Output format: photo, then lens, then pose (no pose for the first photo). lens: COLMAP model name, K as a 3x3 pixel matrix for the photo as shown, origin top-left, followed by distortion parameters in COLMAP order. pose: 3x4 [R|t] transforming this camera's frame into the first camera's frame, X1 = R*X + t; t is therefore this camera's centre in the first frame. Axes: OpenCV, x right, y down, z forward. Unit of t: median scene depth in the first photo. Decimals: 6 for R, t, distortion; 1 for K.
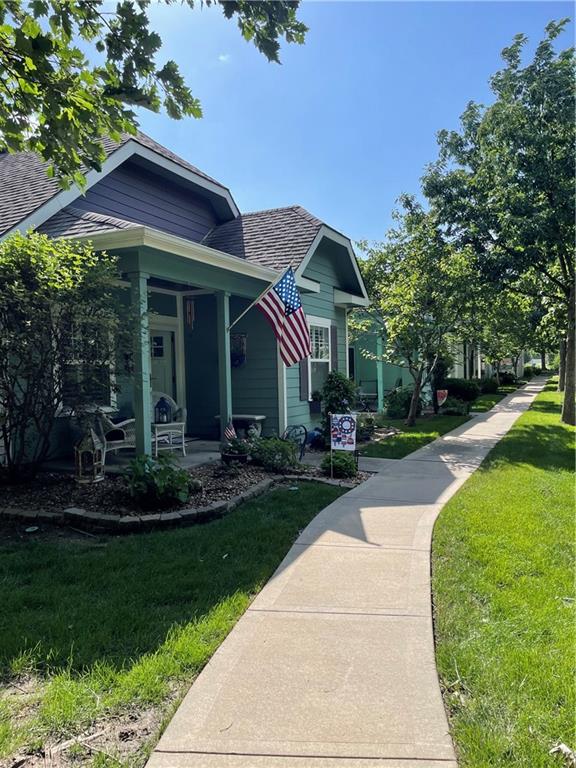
lens RADIAL K [[582.5, 0, 282.2], [0, 582.5, 388.4], [0, 0, 1]] dist [0.093968, -0.142352]
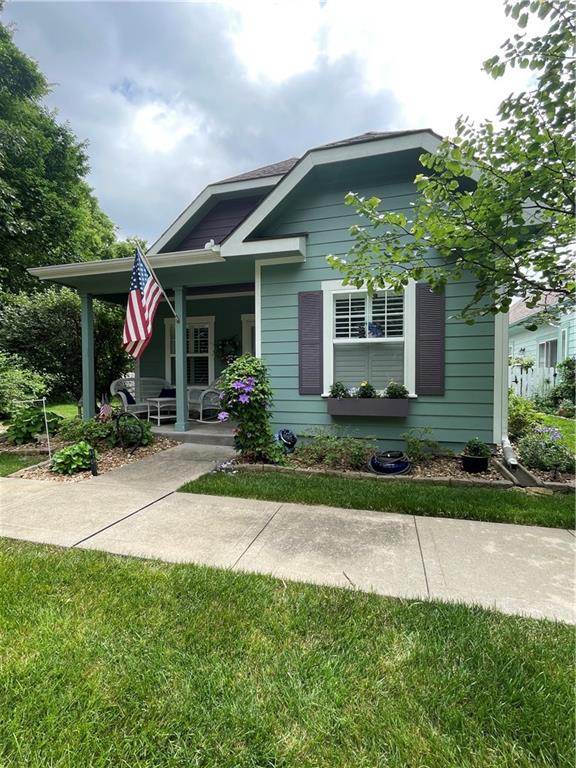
lens RADIAL K [[360.2, 0, 284.7], [0, 360.2, 382.4], [0, 0, 1]] dist [-0.002393, -0.000197]
pose [[0.165150, 0.040874, -0.985421, 0.819129], [-0.027140, 0.998951, 0.036887, -0.019860], [0.985895, 0.020652, 0.166087, 1.444997]]
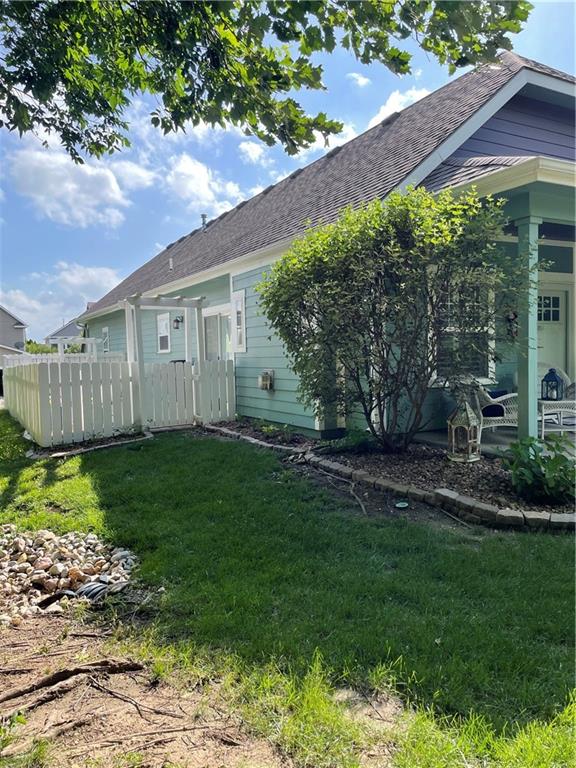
lens RADIAL K [[582.5, 0, 282.2], [0, 582.5, 388.4], [0, 0, 1]] dist [0.093968, -0.142352]
pose [[0.814785, 0.039093, -0.578443, -0.038488], [-0.010773, 0.998573, 0.052312, 0.004198], [0.579663, -0.036391, 0.814043, 0.114444]]
